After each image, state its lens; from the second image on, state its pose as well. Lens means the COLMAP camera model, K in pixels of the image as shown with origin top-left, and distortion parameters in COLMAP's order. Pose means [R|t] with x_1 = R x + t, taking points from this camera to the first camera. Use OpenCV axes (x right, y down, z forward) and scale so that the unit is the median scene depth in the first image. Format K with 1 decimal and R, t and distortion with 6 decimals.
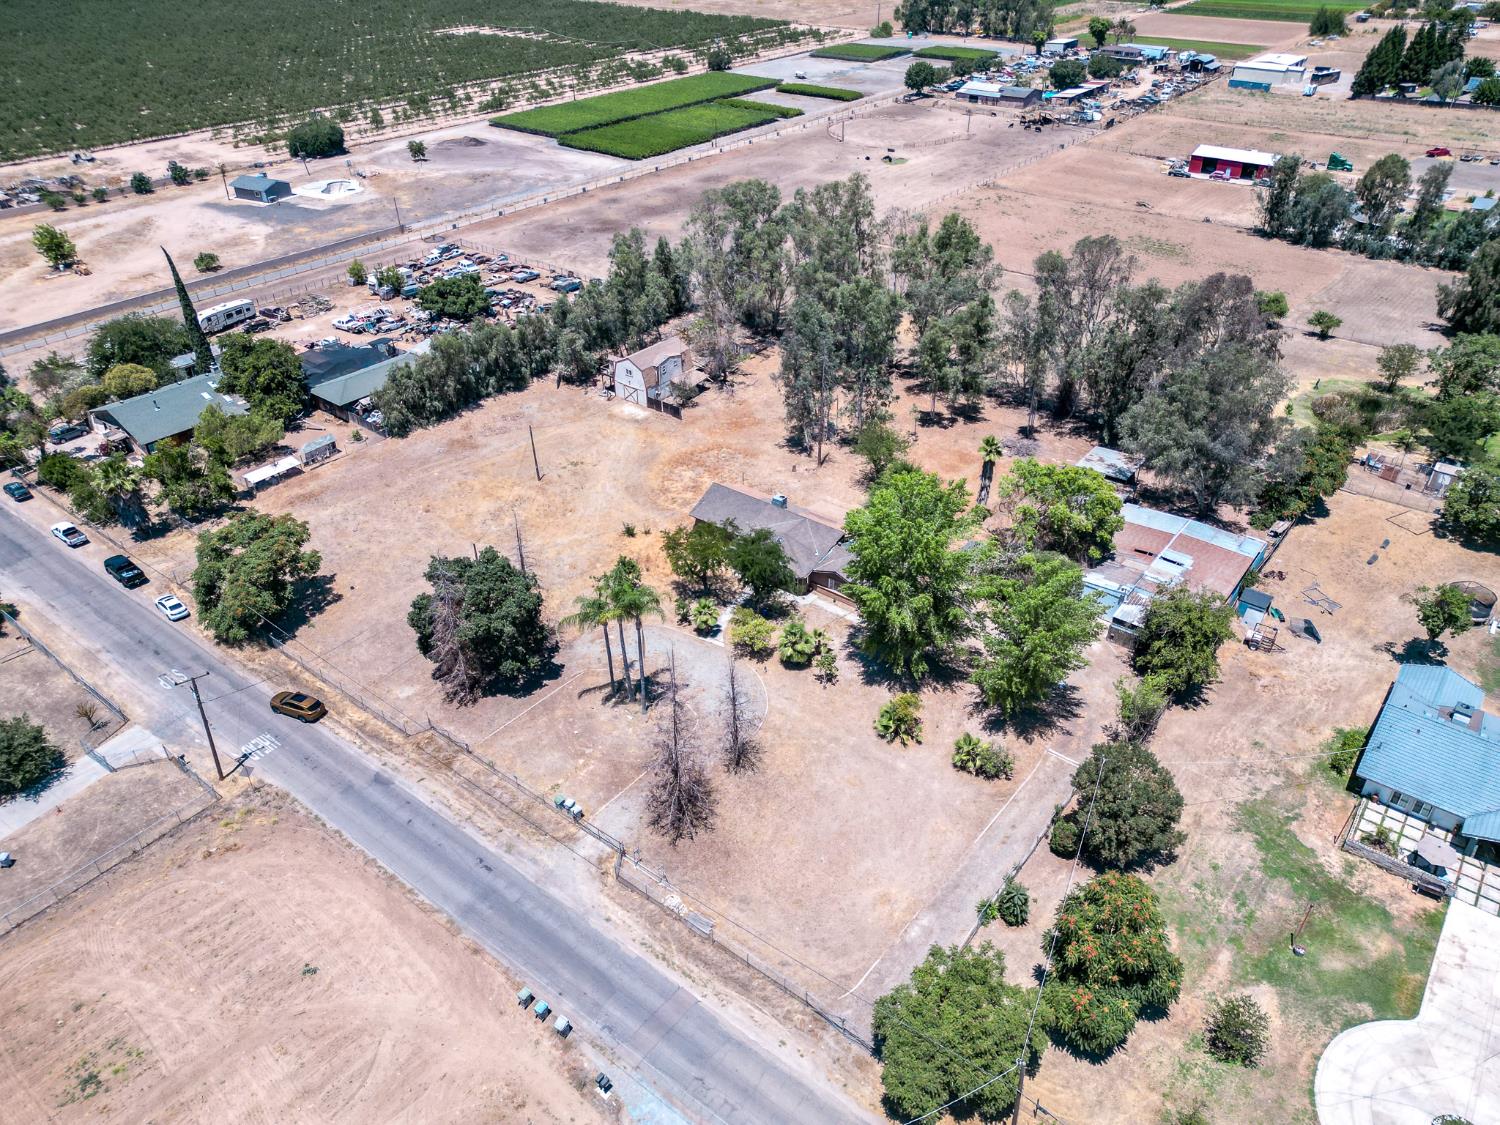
lens RADIAL K [[1109.1, 0, 750.0], [0, 1109.1, 562.5], [0, 0, 1]] dist [0.032484, 0.001153]
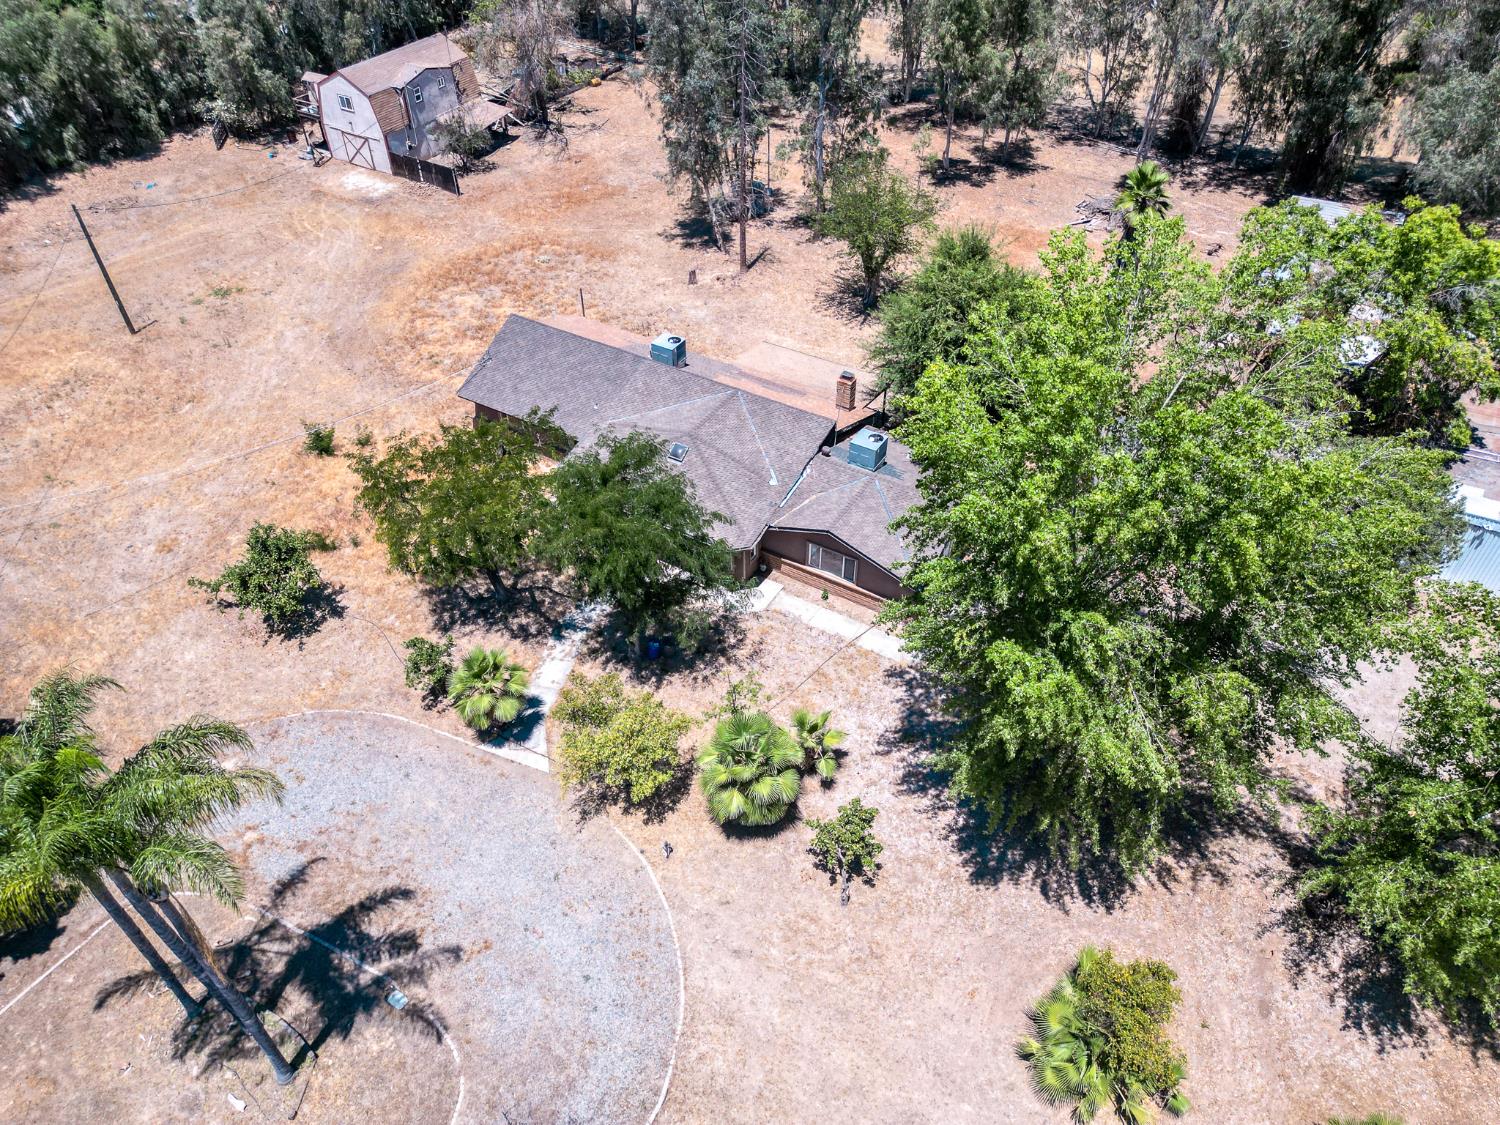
lens RADIAL K [[1067.3, 0, 791.6], [0, 1067.3, 565.6], [0, 0, 1]] dist [0.011061, -0.002890]
pose [[0.988545, -0.083855, 0.125489, 0.012546], [0.064020, 0.985918, 0.154493, -0.030025], [-0.136677, -0.144689, 0.979992, 0.509627]]
